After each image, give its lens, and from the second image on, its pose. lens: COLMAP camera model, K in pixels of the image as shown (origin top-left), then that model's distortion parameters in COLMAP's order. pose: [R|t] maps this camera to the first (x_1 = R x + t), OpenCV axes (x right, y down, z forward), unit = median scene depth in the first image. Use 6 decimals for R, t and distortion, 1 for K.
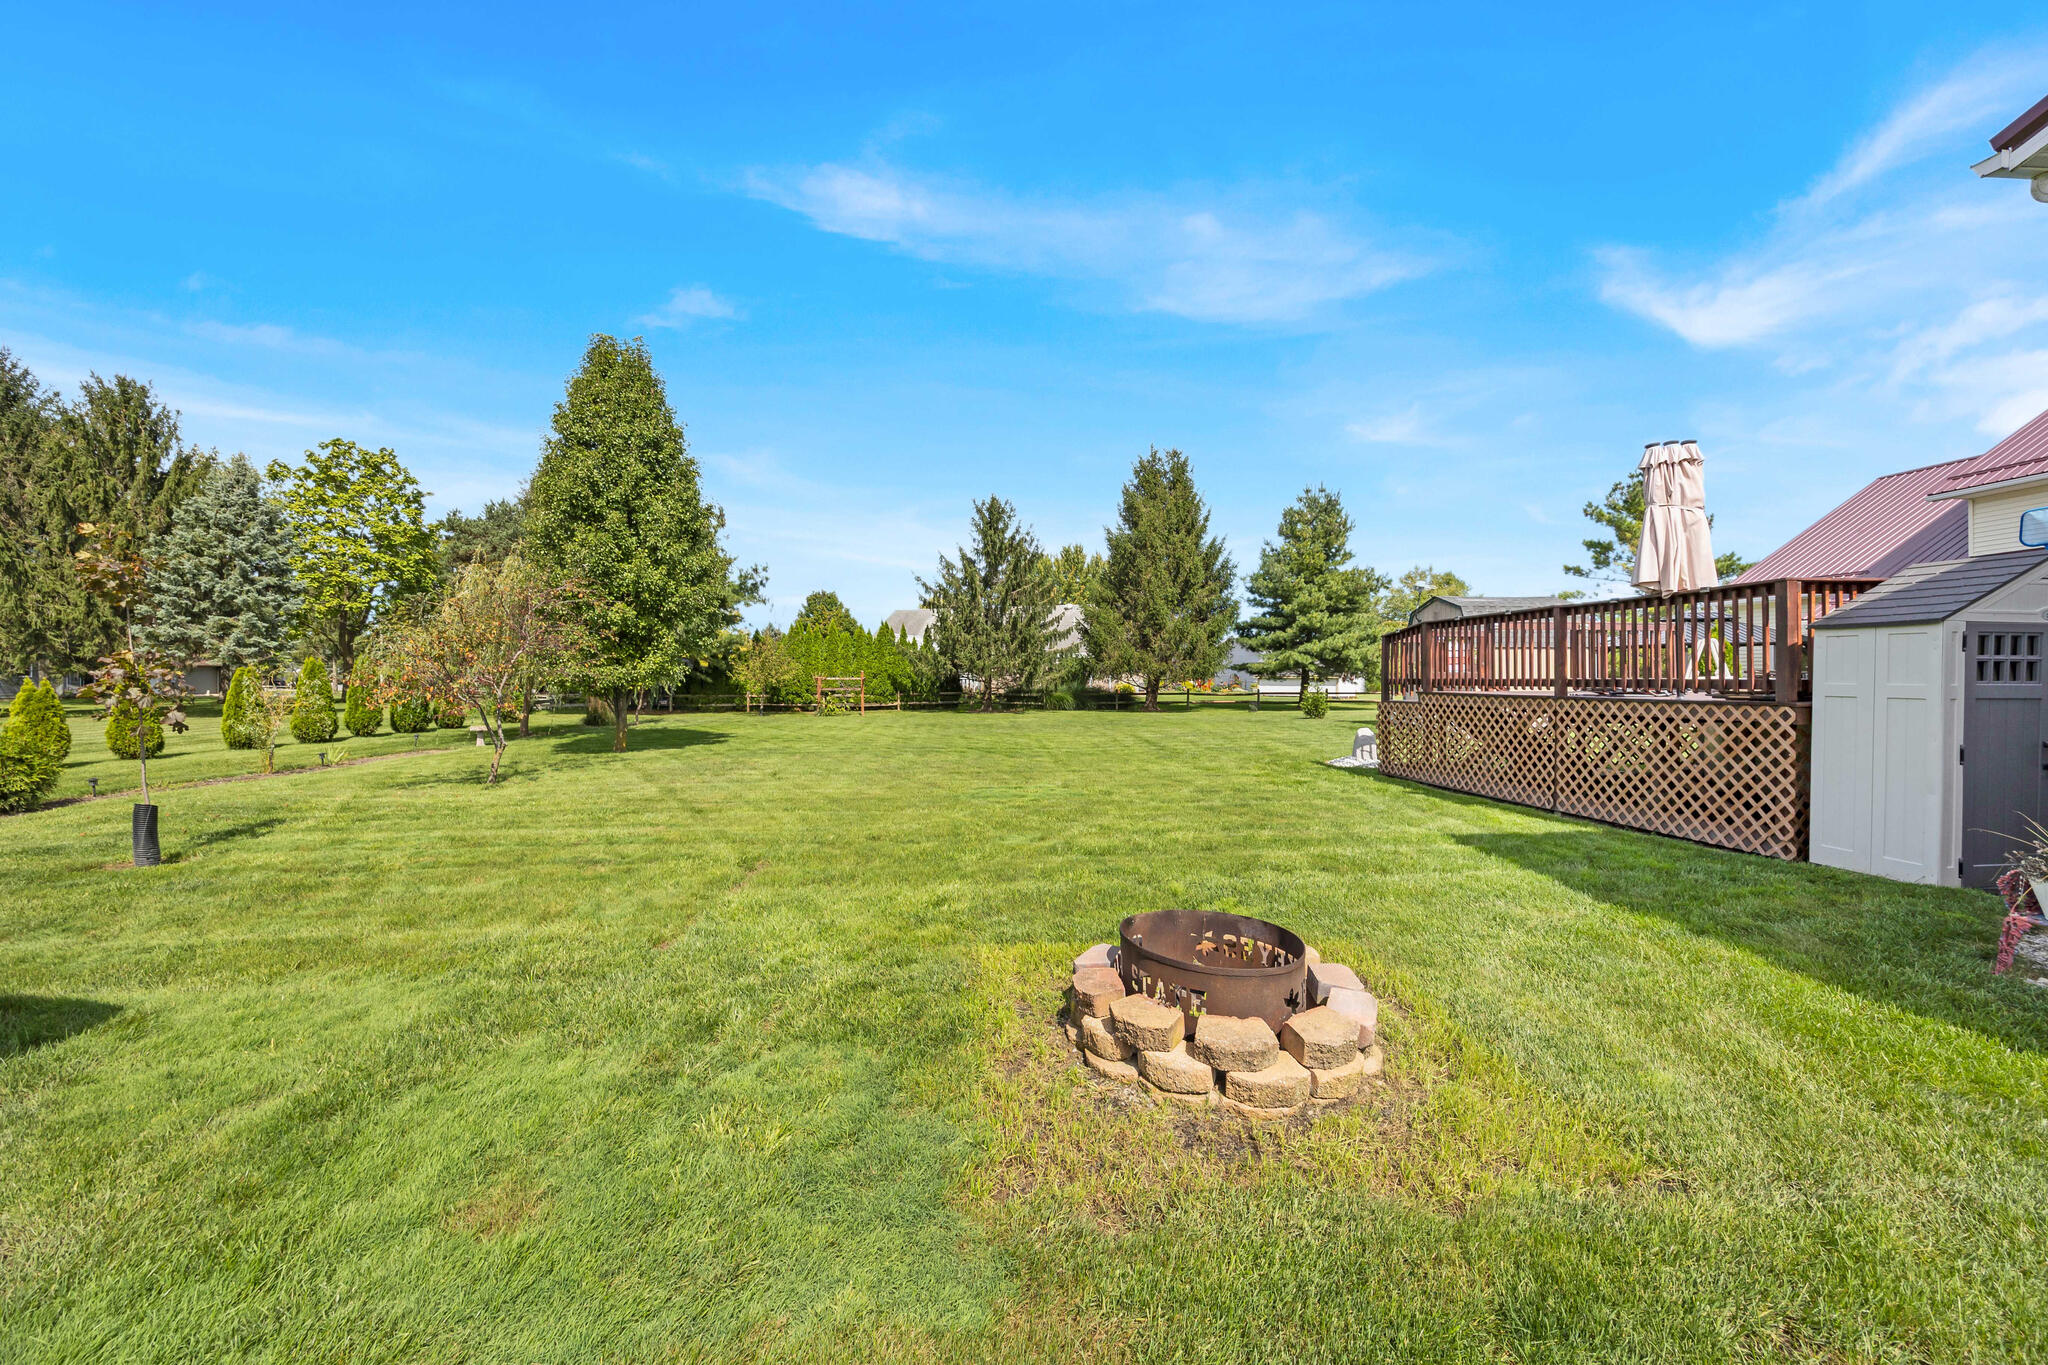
lens RADIAL K [[789.5, 0, 1036.7], [0, 789.5, 677.9], [0, 0, 1]] dist [-0.010714, -0.000157]
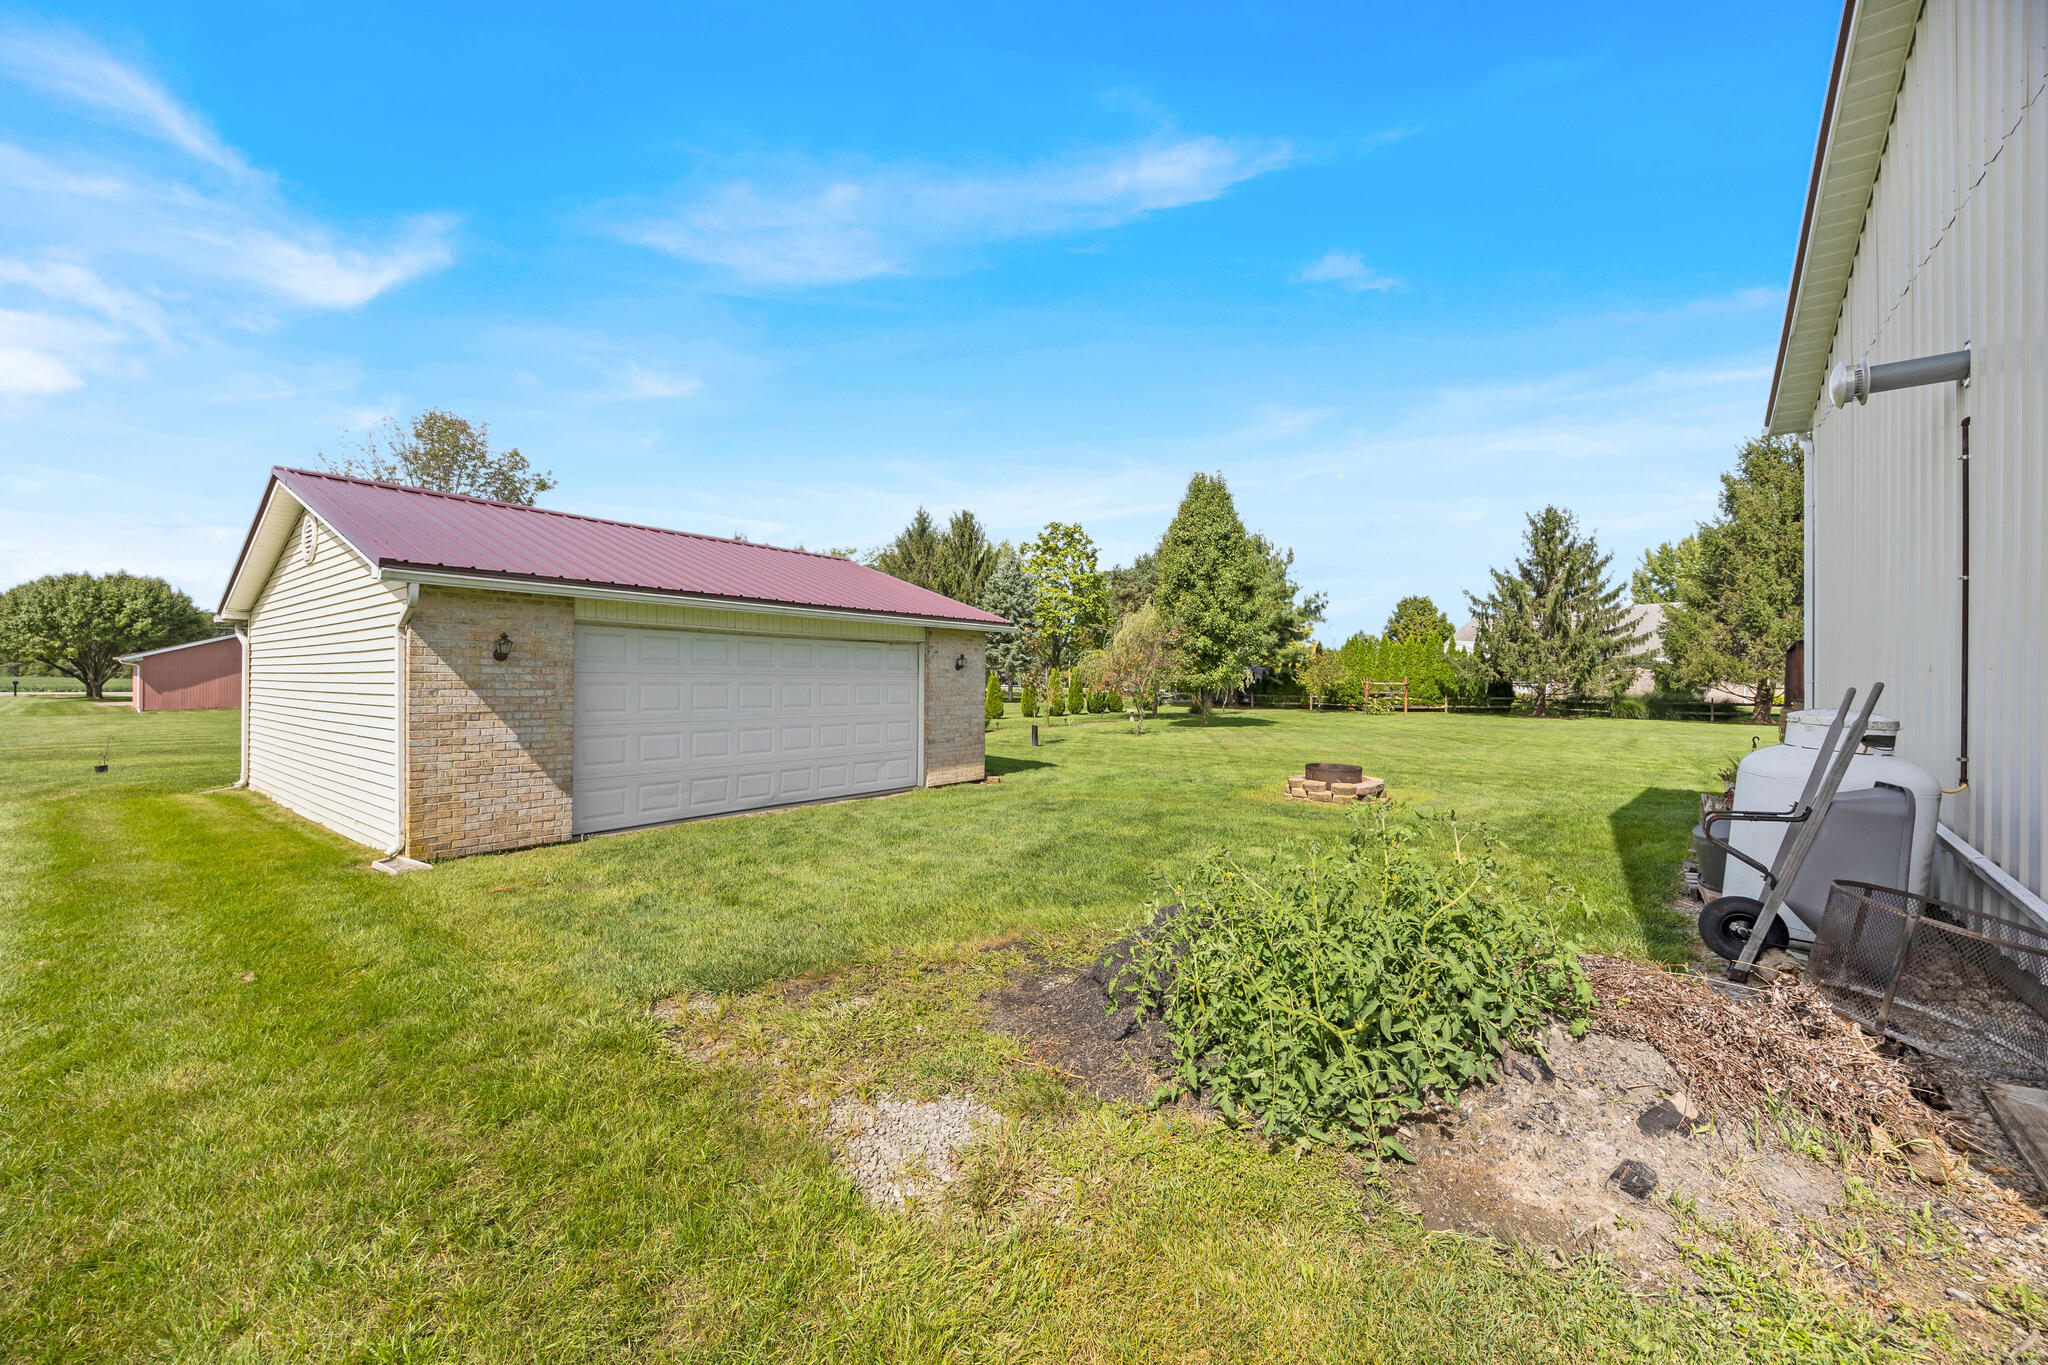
lens RADIAL K [[765.8, 0, 1024.1], [0, 765.8, 691.9], [0, 0, 1]] dist [-0.000811, 0.000029]
pose [[0.729759, 0.017623, -0.683477, 0.130203], [-0.009024, 0.999829, 0.016145, 0.000034], [0.683644, -0.005614, 0.729794, -0.190176]]
